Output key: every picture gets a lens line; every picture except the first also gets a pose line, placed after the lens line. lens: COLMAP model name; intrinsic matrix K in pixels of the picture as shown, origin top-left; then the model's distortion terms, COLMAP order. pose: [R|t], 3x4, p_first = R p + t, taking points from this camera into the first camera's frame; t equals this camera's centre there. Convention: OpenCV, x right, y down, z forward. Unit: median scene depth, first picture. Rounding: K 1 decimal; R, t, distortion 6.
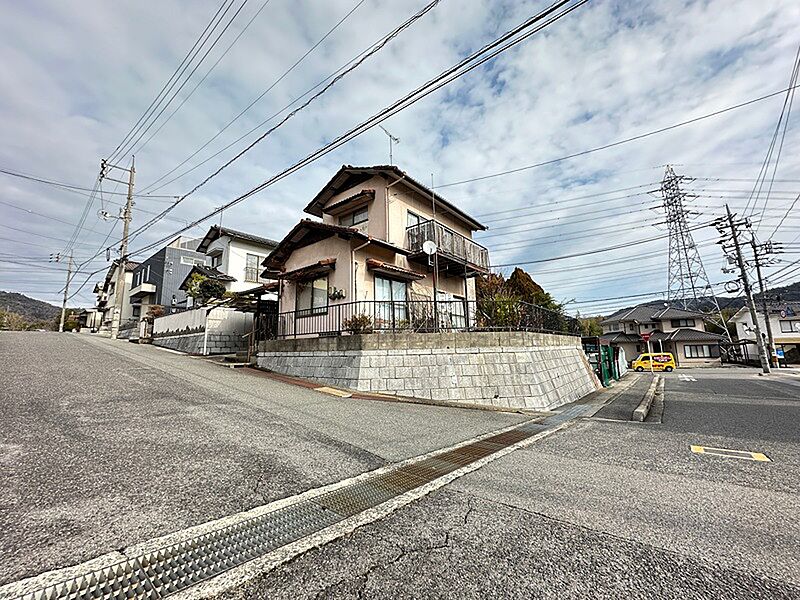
lens RADIAL K [[318.1, 0, 400.0], [0, 318.1, 300.5], [0, 0, 1]] dist [-0.002842, 0.000402]
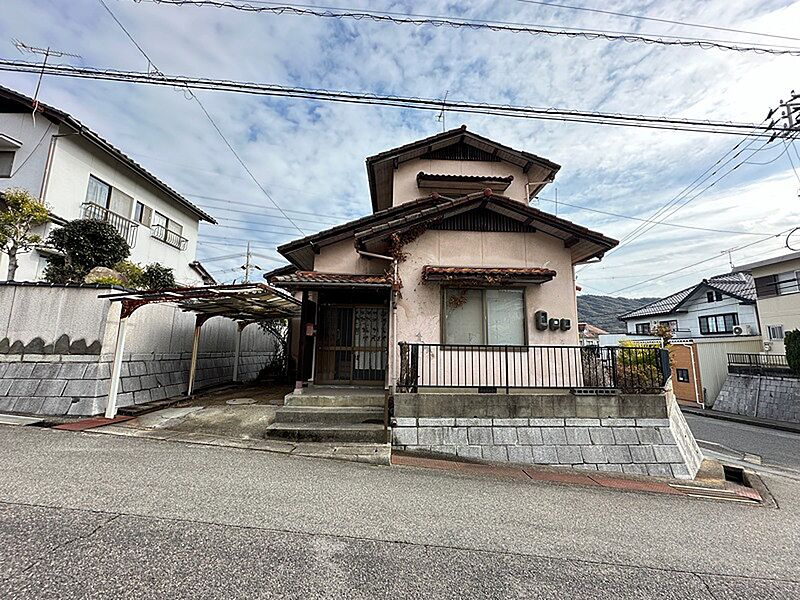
lens RADIAL K [[318.1, 0, 403.6], [0, 318.1, 300.5], [0, 0, 1]] dist [-0.002842, 0.000402]
pose [[0.759921, 0.129507, 0.636984, -0.610291], [-0.128911, 0.990513, -0.047594, 0.002977], [-0.637104, -0.045947, 0.769407, 0.485330]]
